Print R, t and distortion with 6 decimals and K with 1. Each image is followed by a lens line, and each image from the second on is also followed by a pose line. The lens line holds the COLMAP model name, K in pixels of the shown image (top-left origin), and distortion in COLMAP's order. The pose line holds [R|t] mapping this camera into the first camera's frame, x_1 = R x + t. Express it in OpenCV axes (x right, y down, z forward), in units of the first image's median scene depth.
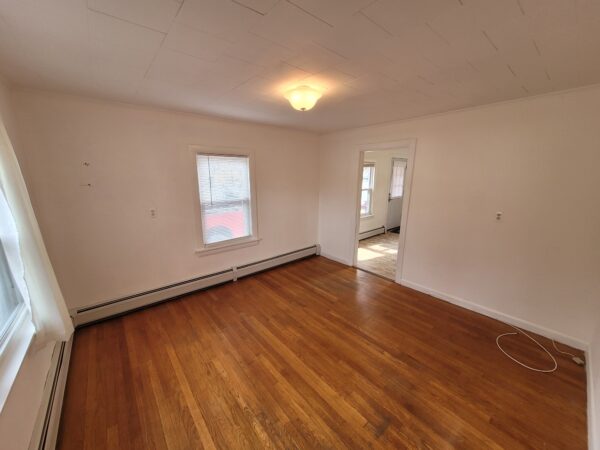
lens RADIAL K [[232.4, 0, 300.1], [0, 232.4, 228.5], [0, 0, 1]] dist [-0.001887, -0.000193]
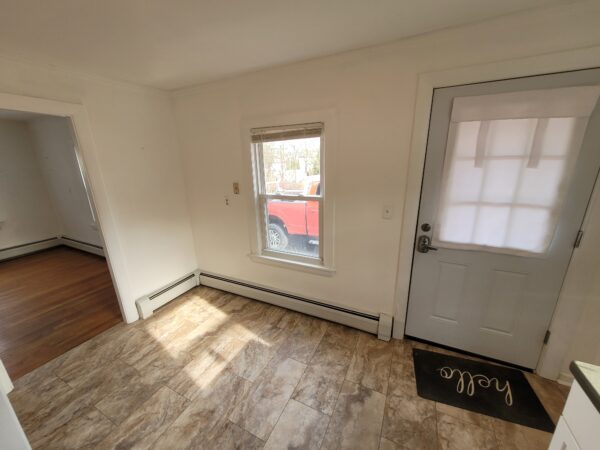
lens RADIAL K [[232.4, 0, 300.1], [0, 232.4, 228.5], [0, 0, 1]] dist [-0.001887, -0.000193]
pose [[0.406321, 0.247021, -0.879707, 0.586251], [-0.191690, 0.964384, 0.182260, -0.171894], [0.893397, 0.094575, 0.439201, 0.763123]]
